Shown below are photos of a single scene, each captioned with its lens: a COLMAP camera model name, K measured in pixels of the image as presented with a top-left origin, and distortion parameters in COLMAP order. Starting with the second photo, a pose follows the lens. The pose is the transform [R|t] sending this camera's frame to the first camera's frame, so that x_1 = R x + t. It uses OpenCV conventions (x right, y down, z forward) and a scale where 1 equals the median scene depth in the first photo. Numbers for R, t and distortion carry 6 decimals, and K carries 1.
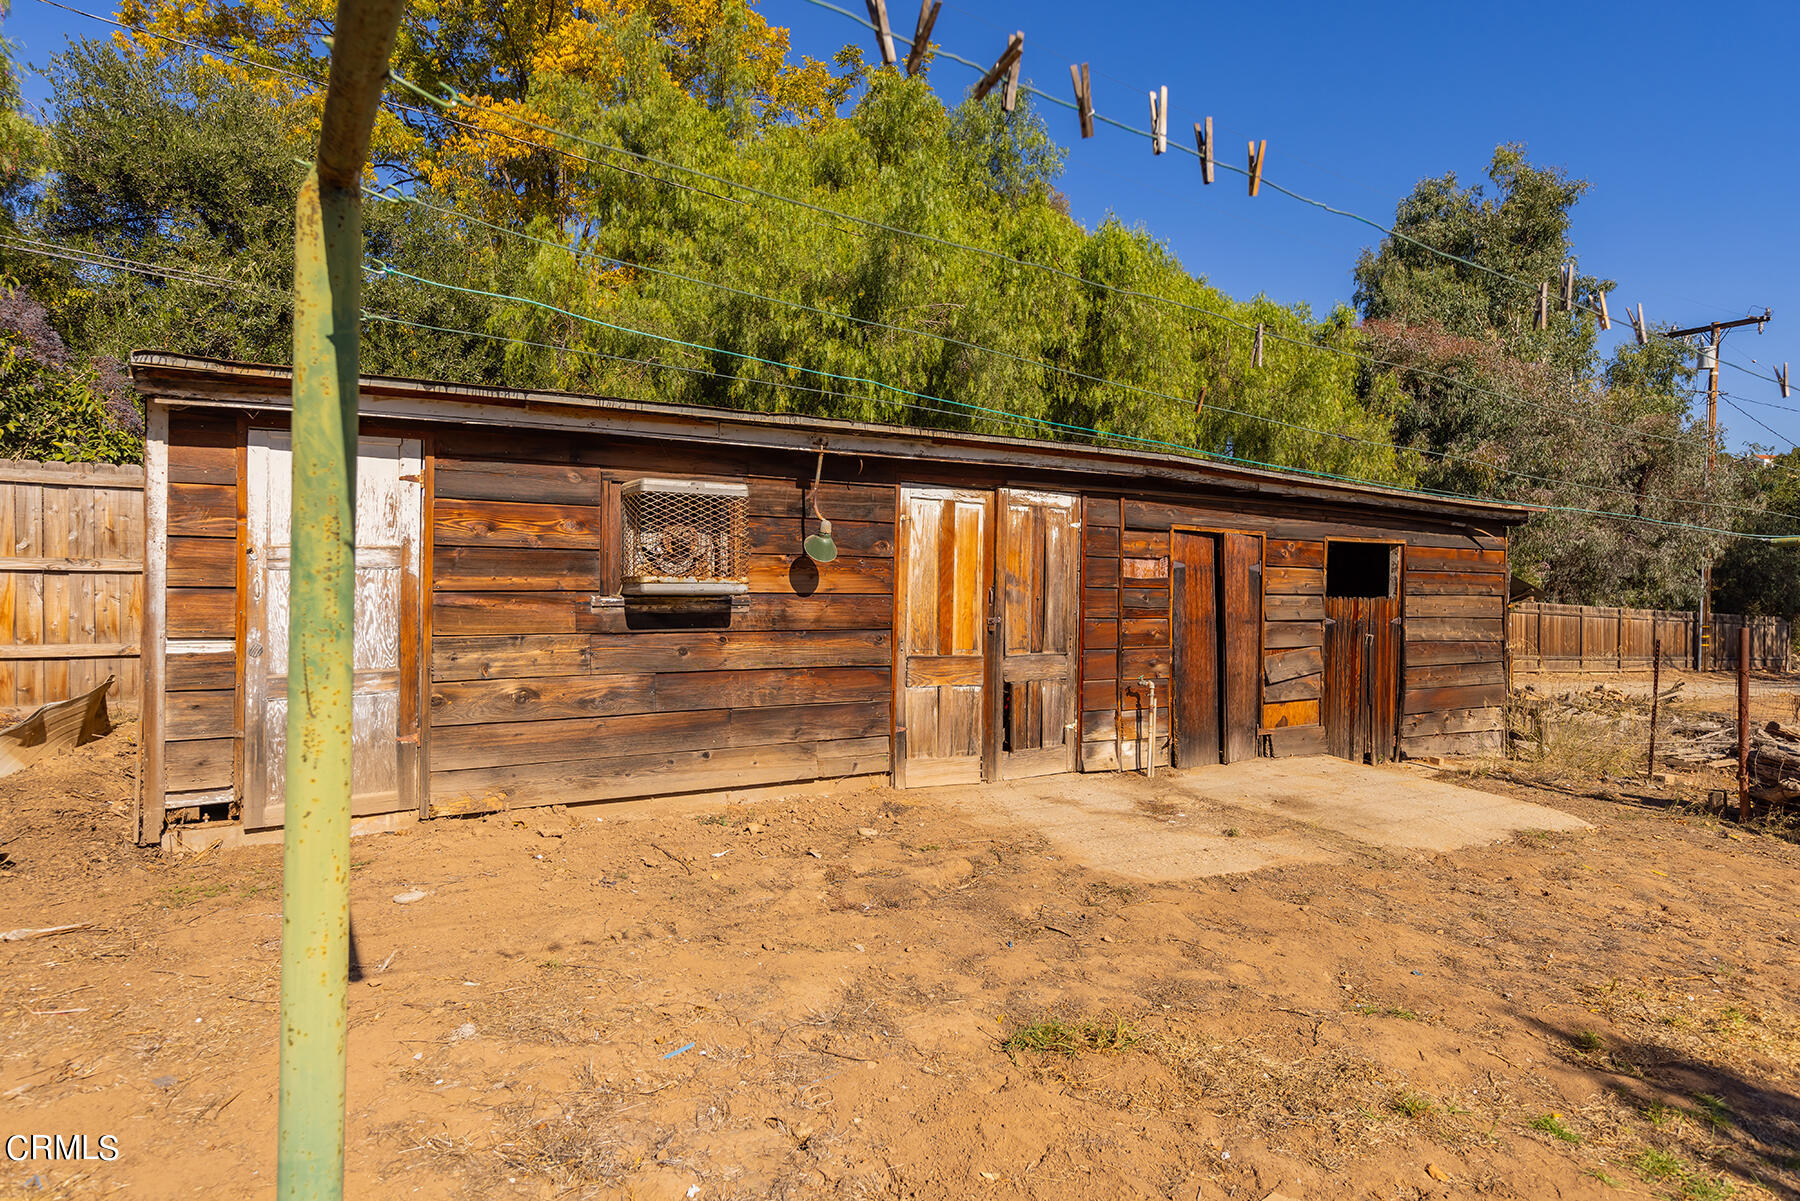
lens RADIAL K [[1034.2, 0, 901.8], [0, 1034.2, 599.9], [0, 0, 1]] dist [0.001088, 0.000092]
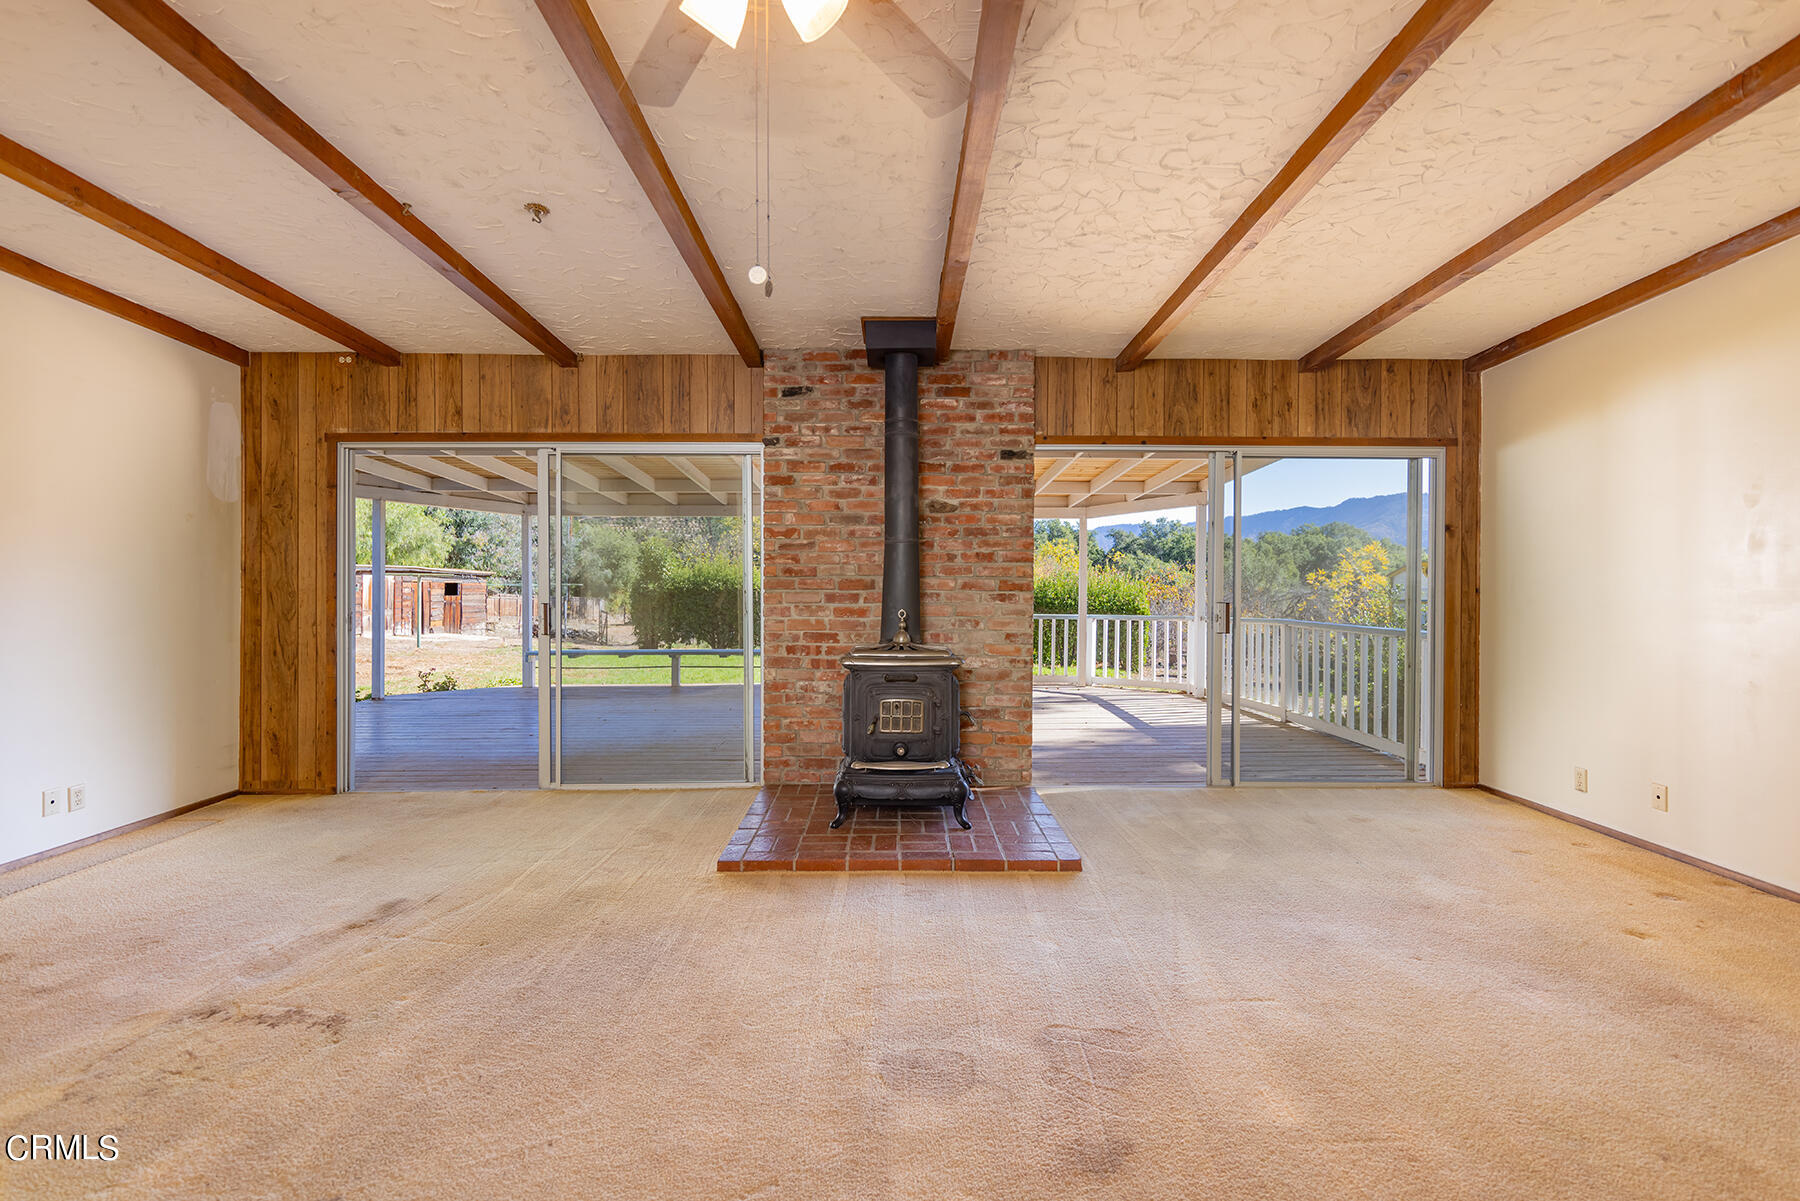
lens RADIAL K [[794.3, 0, 916.7], [0, 794.3, 590.6], [0, 0, 1]] dist [0.010772, -0.000110]
pose [[0.517720, -0.007296, 0.855519, -1.463075], [0.003735, 0.999973, 0.006268, -0.039255], [-0.855542, -0.000050, 0.517734, -2.483506]]
